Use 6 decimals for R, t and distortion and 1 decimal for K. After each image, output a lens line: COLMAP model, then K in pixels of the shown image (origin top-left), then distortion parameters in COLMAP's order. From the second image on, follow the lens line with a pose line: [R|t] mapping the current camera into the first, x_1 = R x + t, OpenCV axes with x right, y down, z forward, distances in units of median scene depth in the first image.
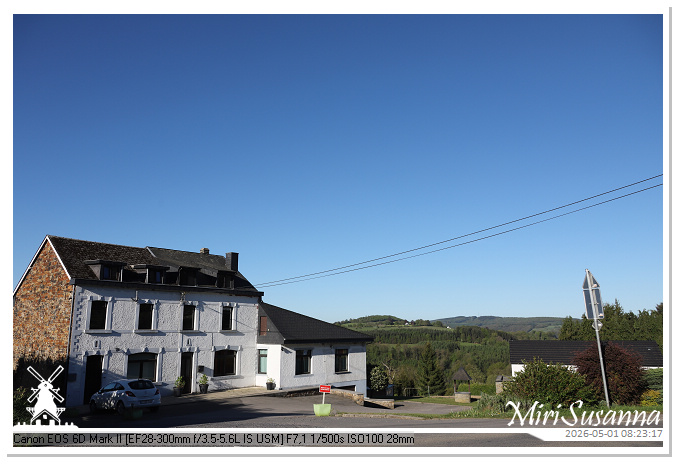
lens RADIAL K [[541.1, 0, 339.5], [0, 541.1, 232.0], [0, 0, 1]] dist [0.053305, 0.003441]
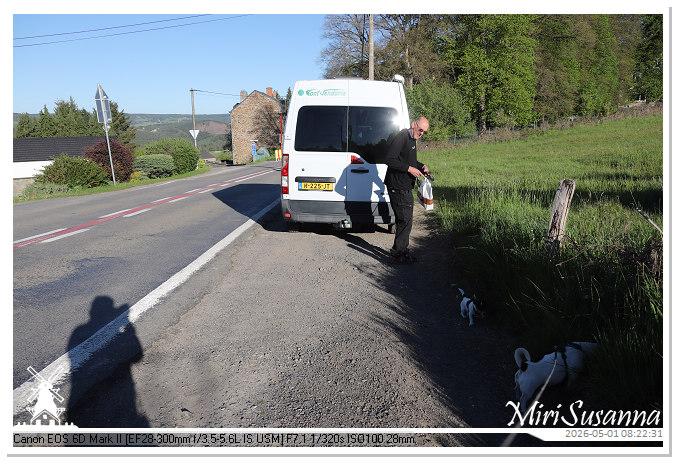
lens RADIAL K [[541.1, 0, 339.5], [0, 541.1, 232.0], [0, 0, 1]] dist [0.053305, 0.003441]
pose [[0.601793, -0.160179, 0.782425, -0.276443], [-0.132520, 0.946073, 0.295608, -0.059322], [-0.787581, -0.281582, 0.548113, -0.257110]]
